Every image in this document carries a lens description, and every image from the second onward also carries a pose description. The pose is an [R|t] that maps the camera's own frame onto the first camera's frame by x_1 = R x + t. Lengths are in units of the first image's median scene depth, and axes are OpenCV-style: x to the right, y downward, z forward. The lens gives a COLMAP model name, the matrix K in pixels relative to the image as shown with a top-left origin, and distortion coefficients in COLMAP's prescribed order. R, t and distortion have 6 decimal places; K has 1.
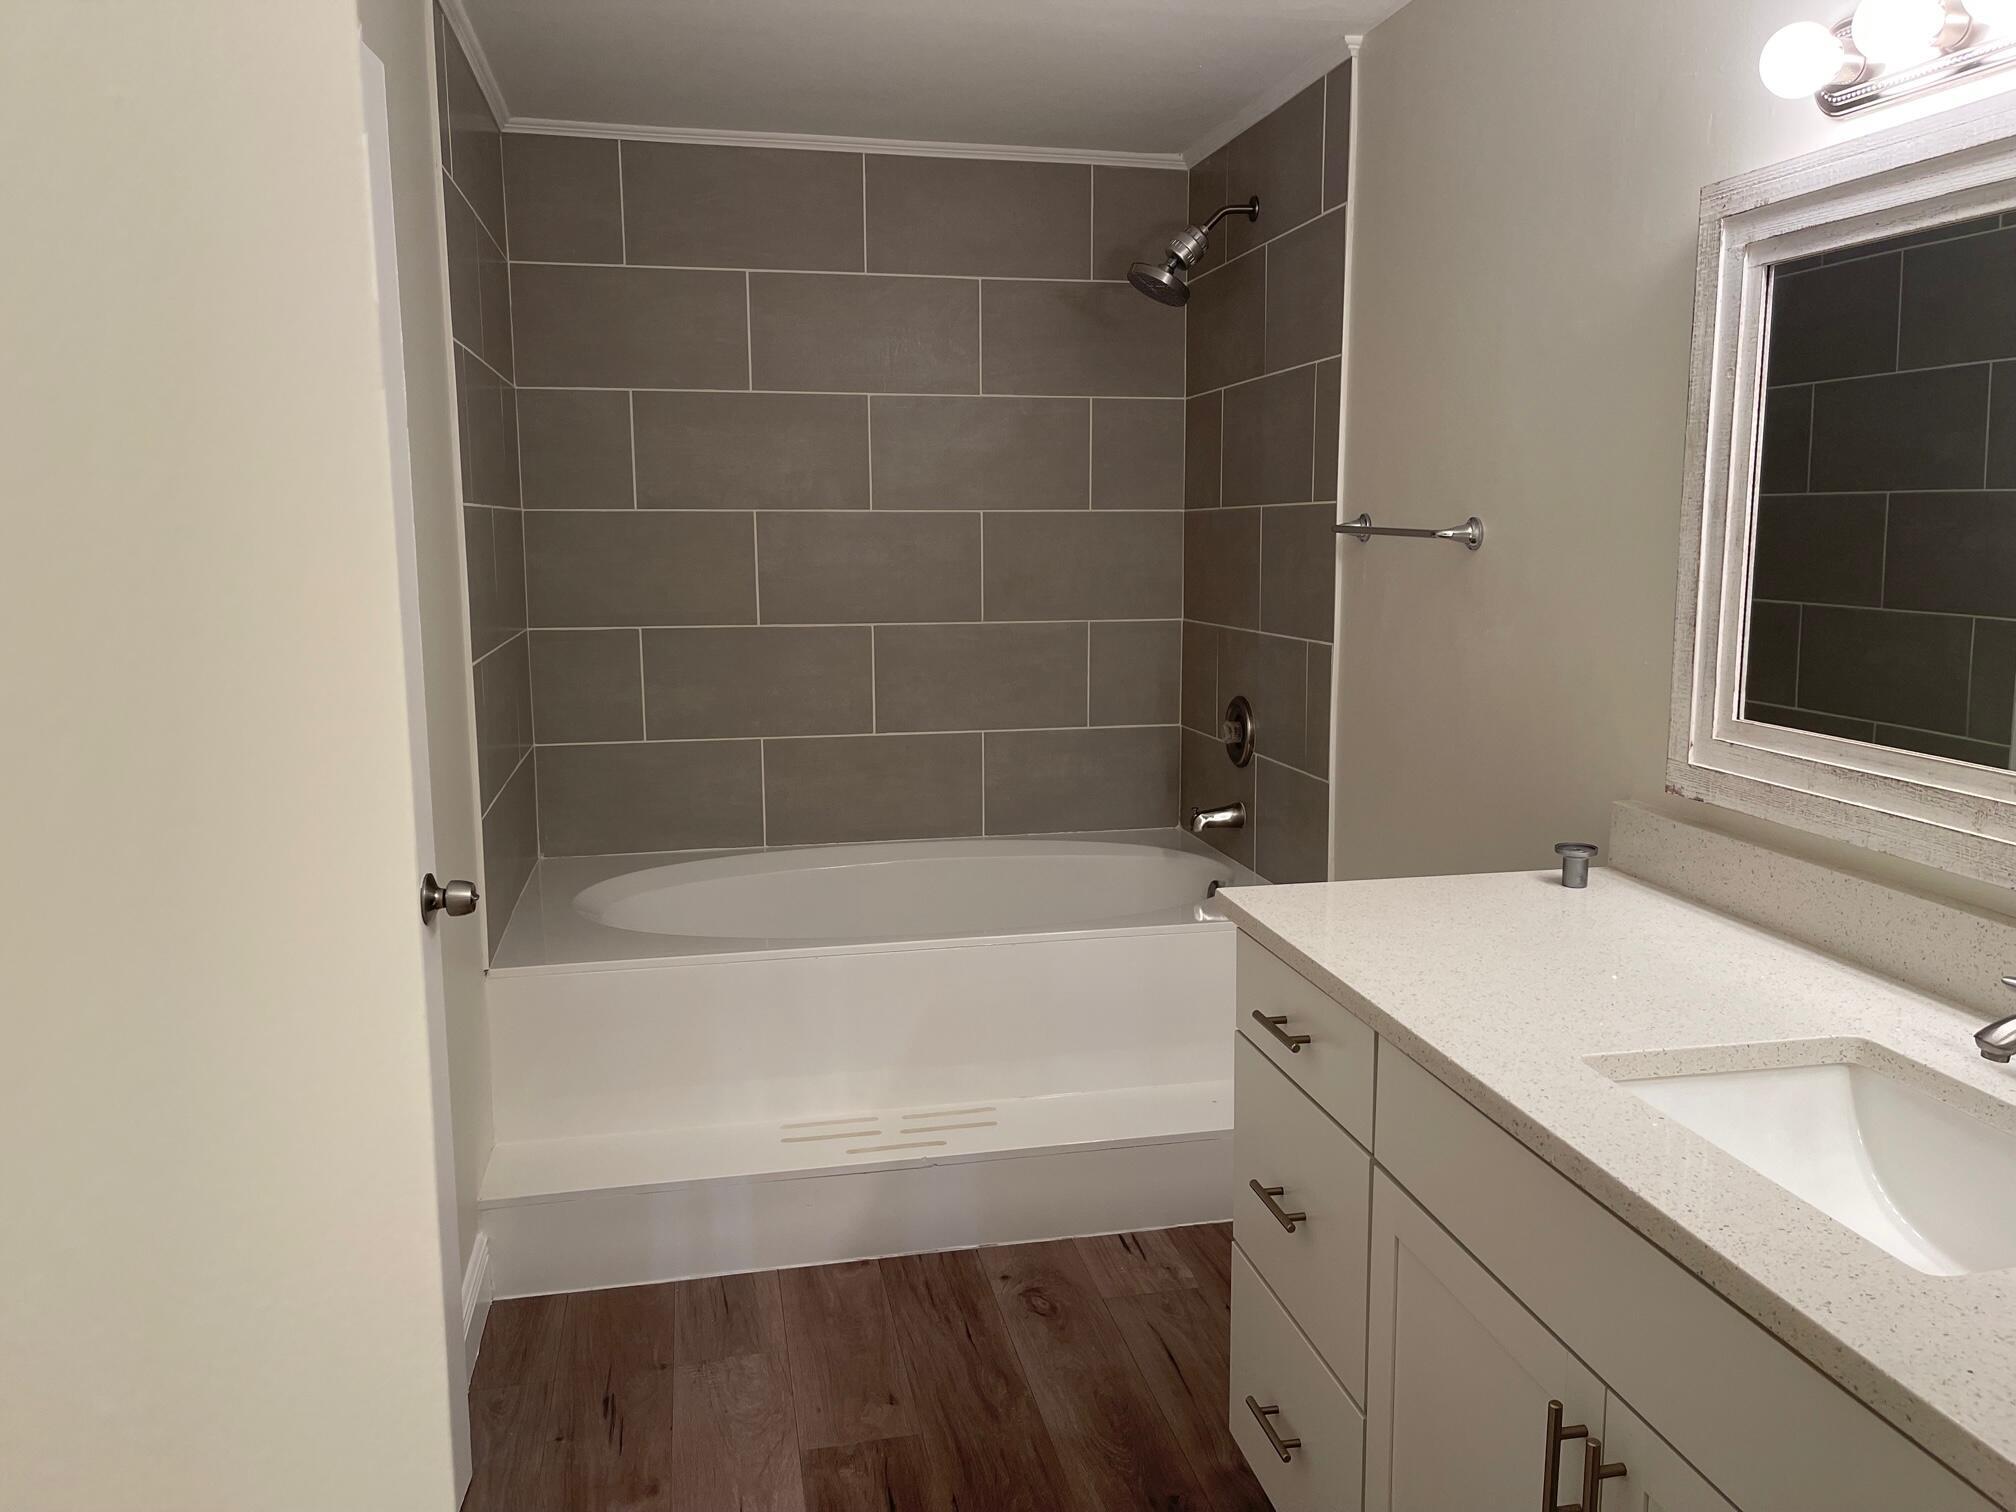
lens RADIAL K [[1537.9, 0, 1017.6], [0, 1537.9, 737.8], [0, 0, 1]] dist [0.073373, -0.082443]
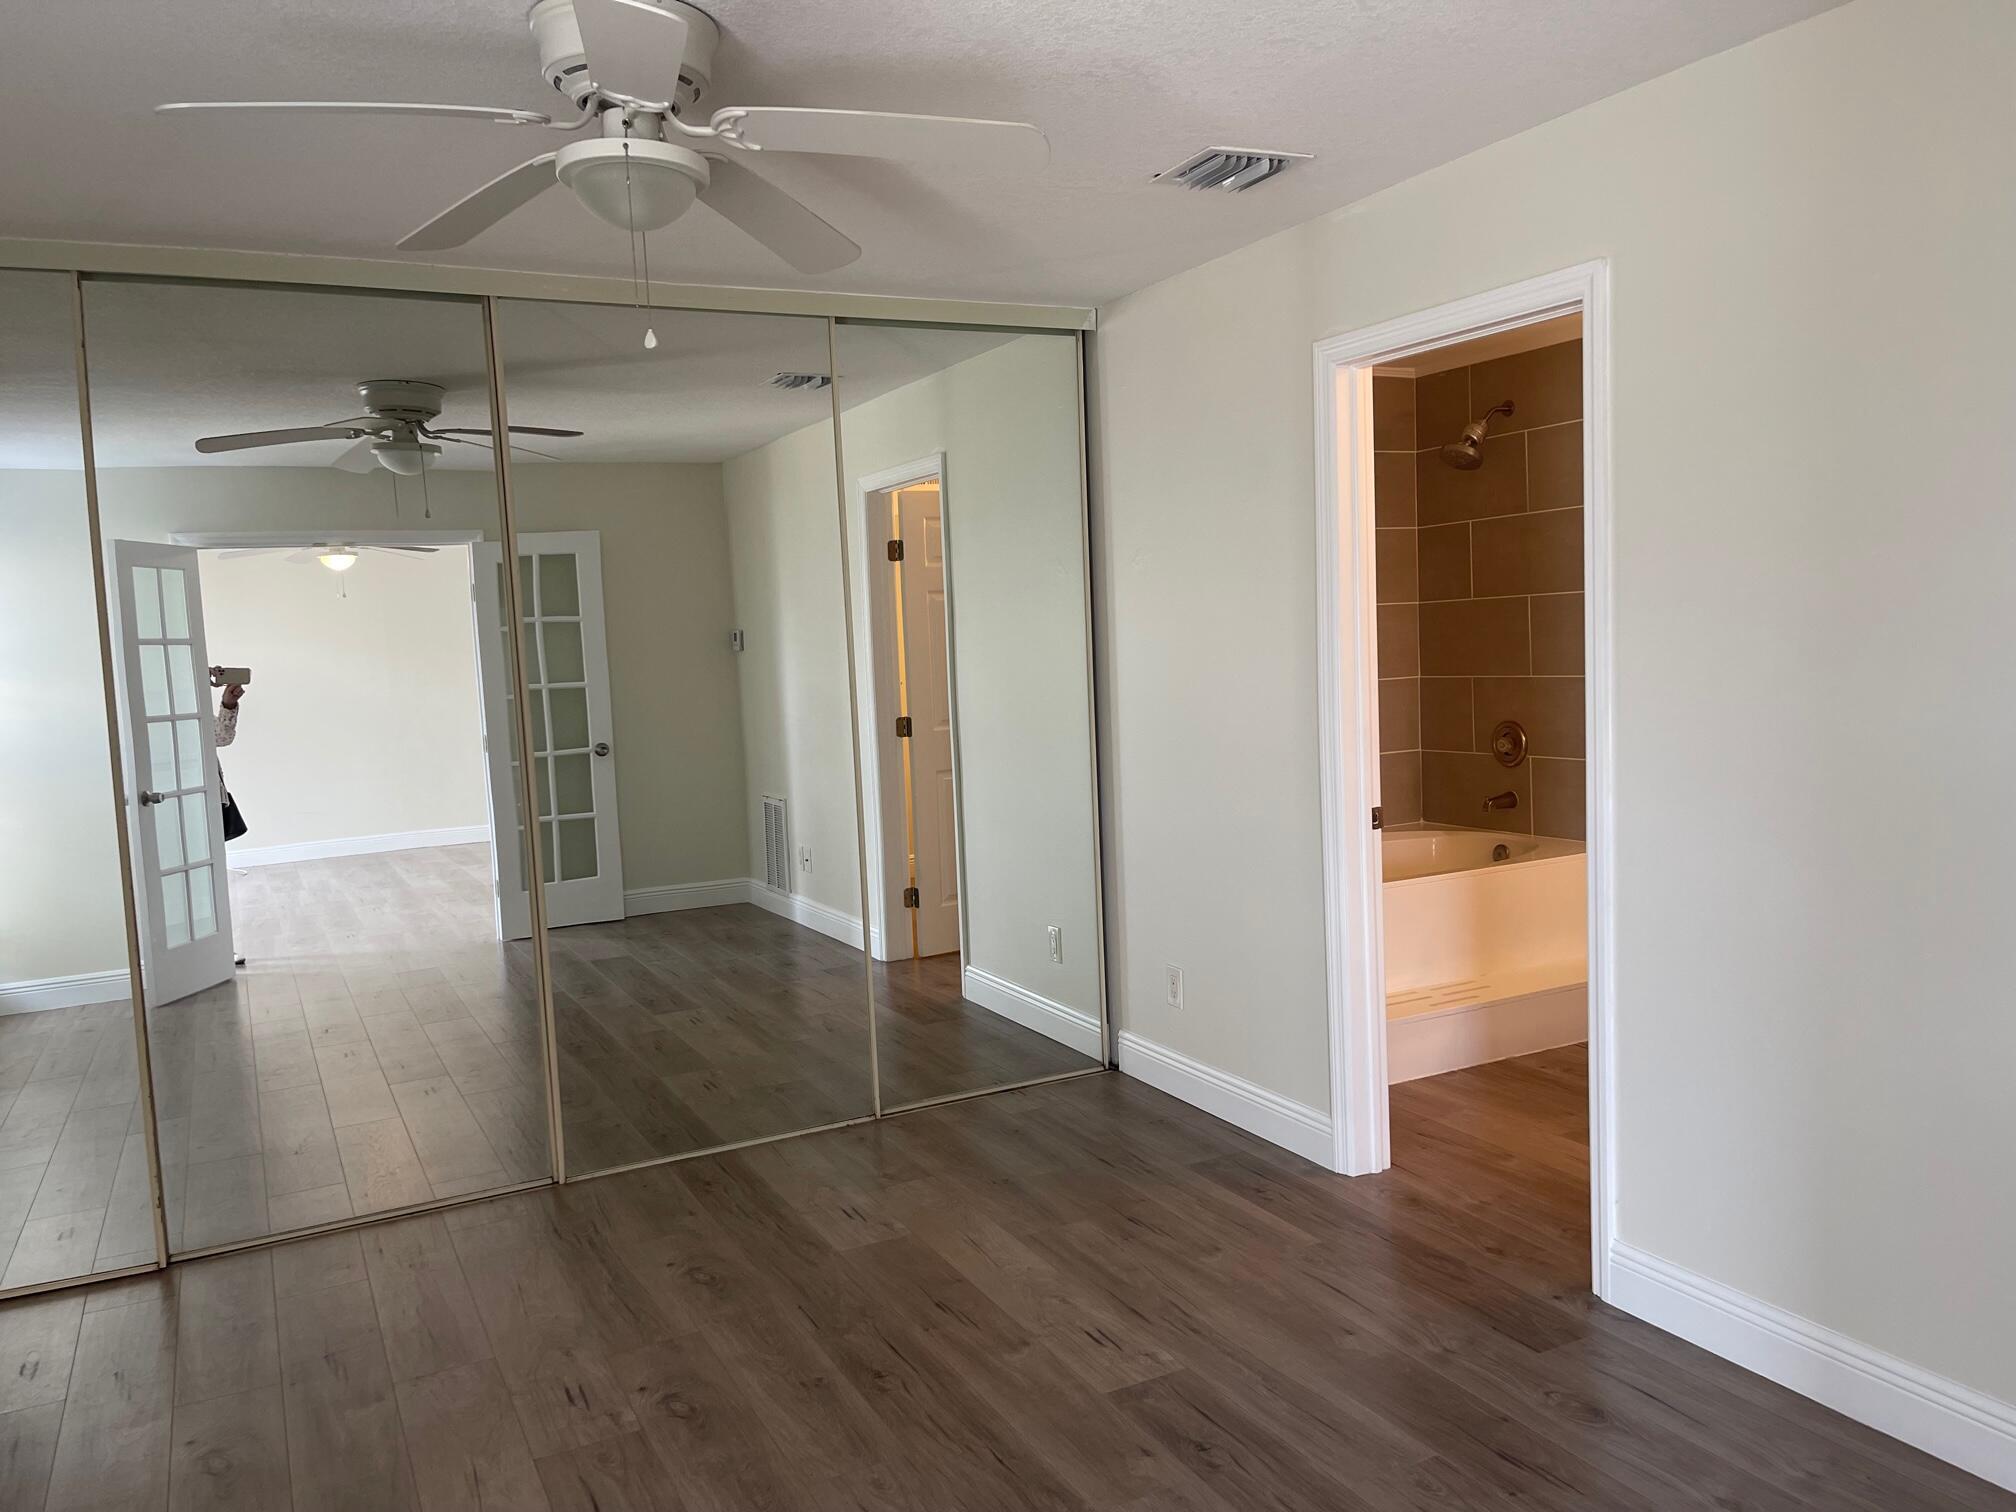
lens RADIAL K [[1537.9, 0, 1003.5], [0, 1537.9, 755.6], [0, 0, 1]] dist [0.073373, -0.082443]
pose [[0.967954, -0.065433, 0.242455, -0.801642], [0.079690, 0.995592, -0.049456, 0.048222], [-0.238150, 0.067193, 0.968901, -0.402696]]
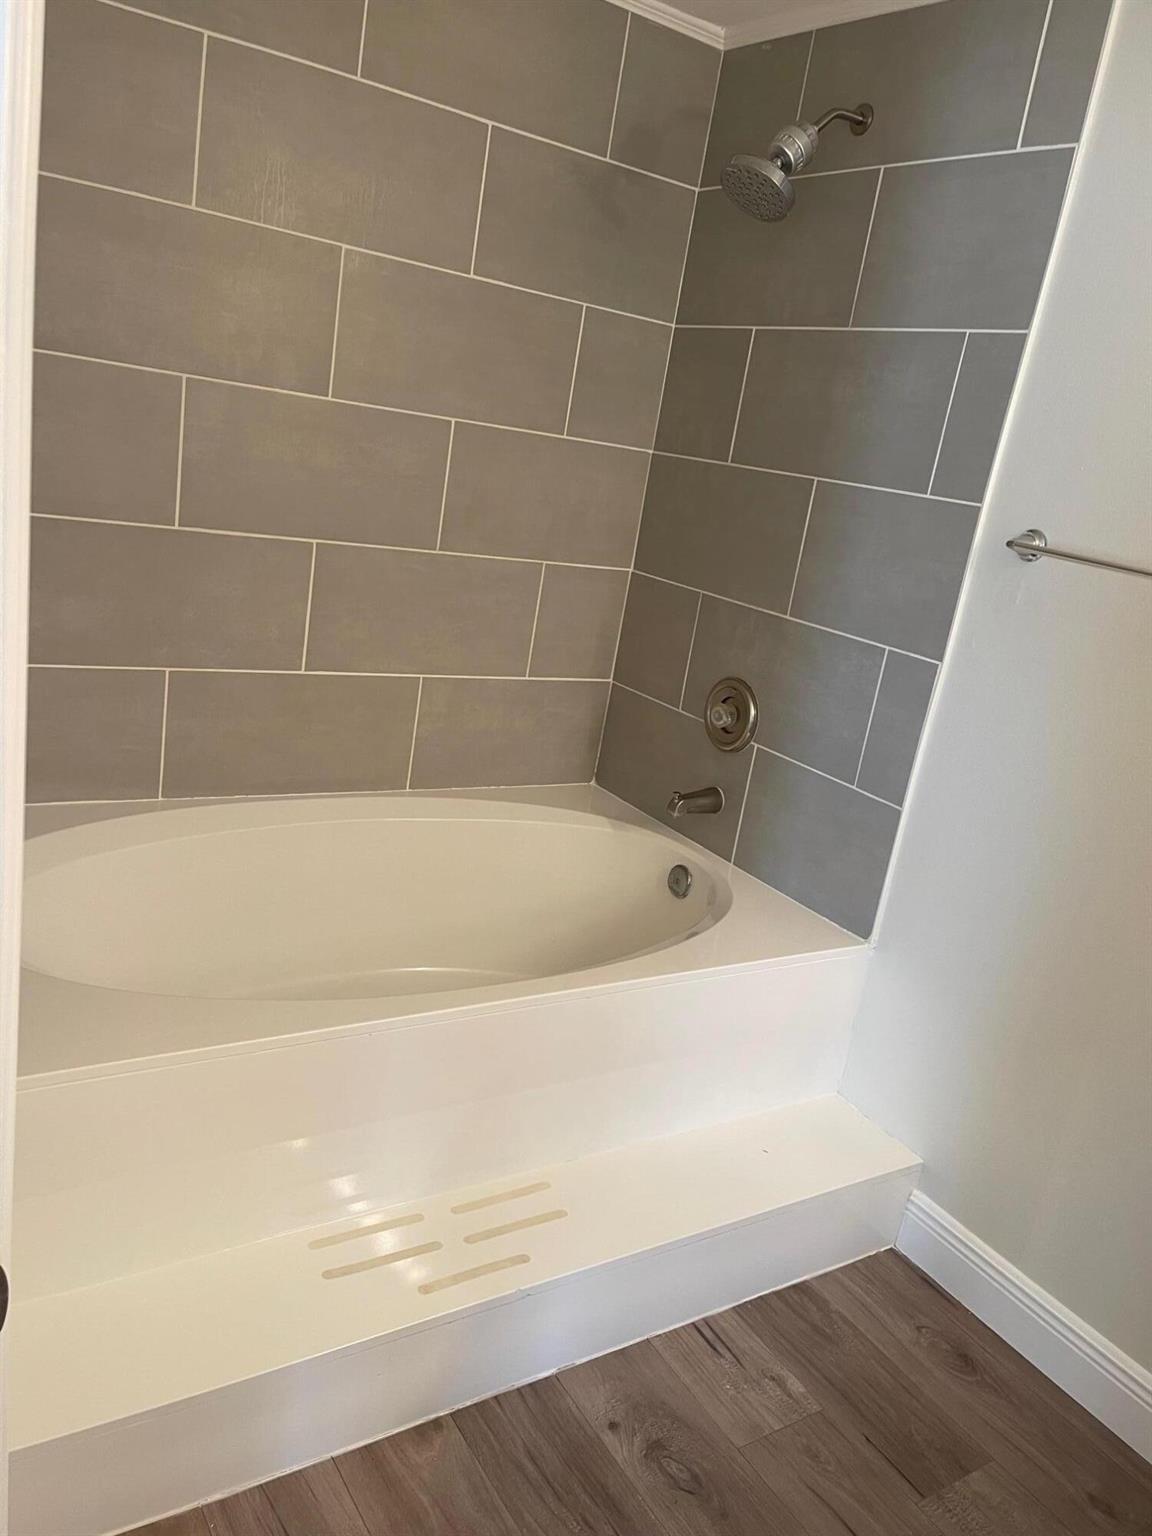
lens RADIAL K [[1171.8, 0, 573.2], [0, 1171.8, 782.0], [0, 0, 1]] dist [0.073373, -0.082443]
pose [[0.923752, 0.042374, 0.380640, -0.244760], [-0.110339, 0.981167, 0.158549, -0.075626], [-0.366753, -0.188459, 0.911030, 0.425009]]
